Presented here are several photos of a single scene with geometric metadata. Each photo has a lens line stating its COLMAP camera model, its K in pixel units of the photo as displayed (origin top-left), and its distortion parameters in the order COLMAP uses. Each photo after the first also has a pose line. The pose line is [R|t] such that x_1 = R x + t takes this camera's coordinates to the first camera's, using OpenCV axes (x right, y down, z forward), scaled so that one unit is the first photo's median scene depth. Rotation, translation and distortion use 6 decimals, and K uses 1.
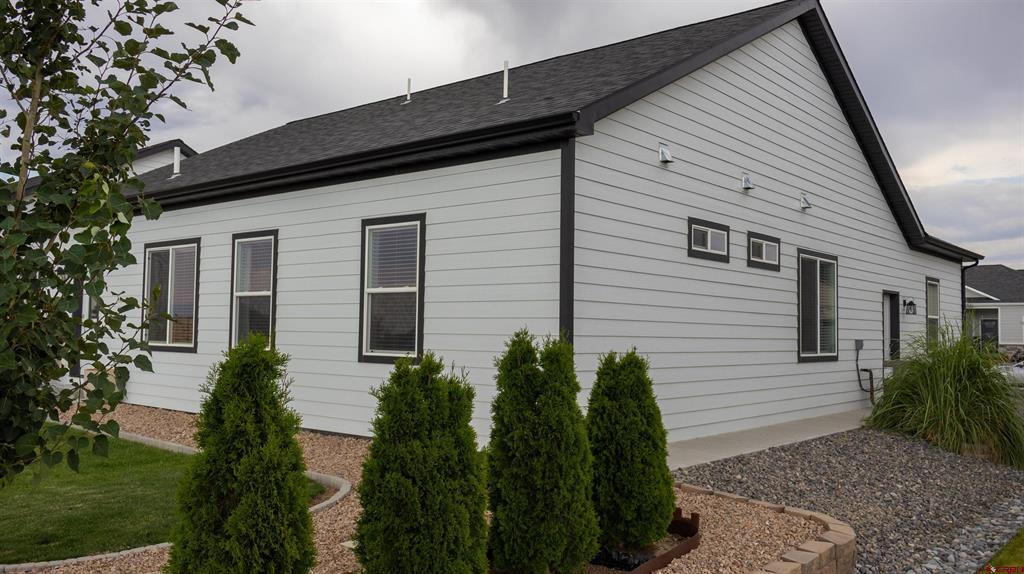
lens RADIAL K [[845.7, 0, 512.0], [0, 845.7, 287.0], [0, 0, 1]] dist [0.005646, 0.001015]
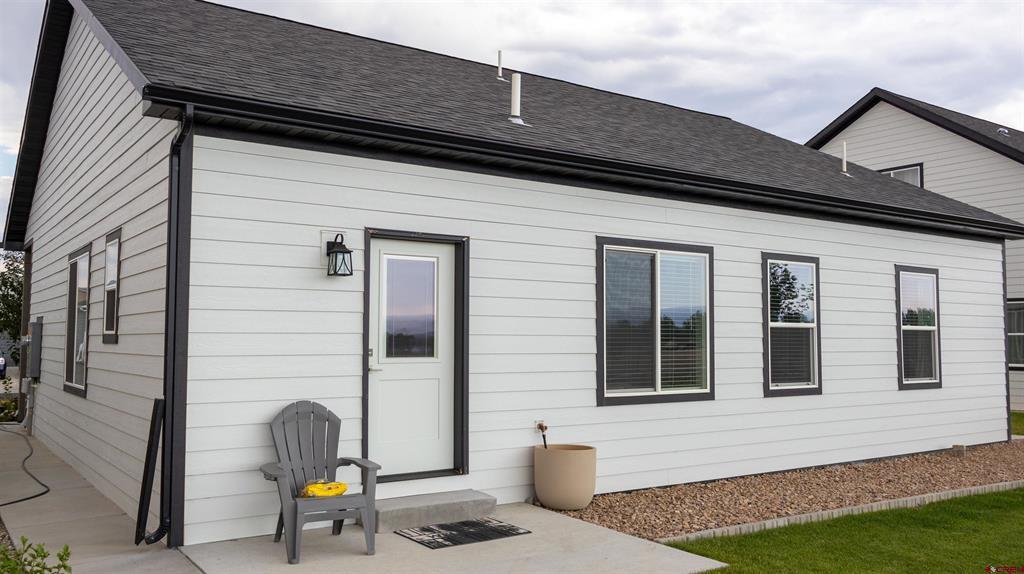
lens RADIAL K [[863.5, 0, 507.3], [0, 863.5, 287.9], [0, 0, 1]] dist [0.002428, 0.000012]
pose [[0.261114, 0.069858, 0.962777, -1.191928], [-0.030169, 0.997481, -0.064195, 0.034737], [-0.964836, -0.012283, 0.262564, 0.999128]]
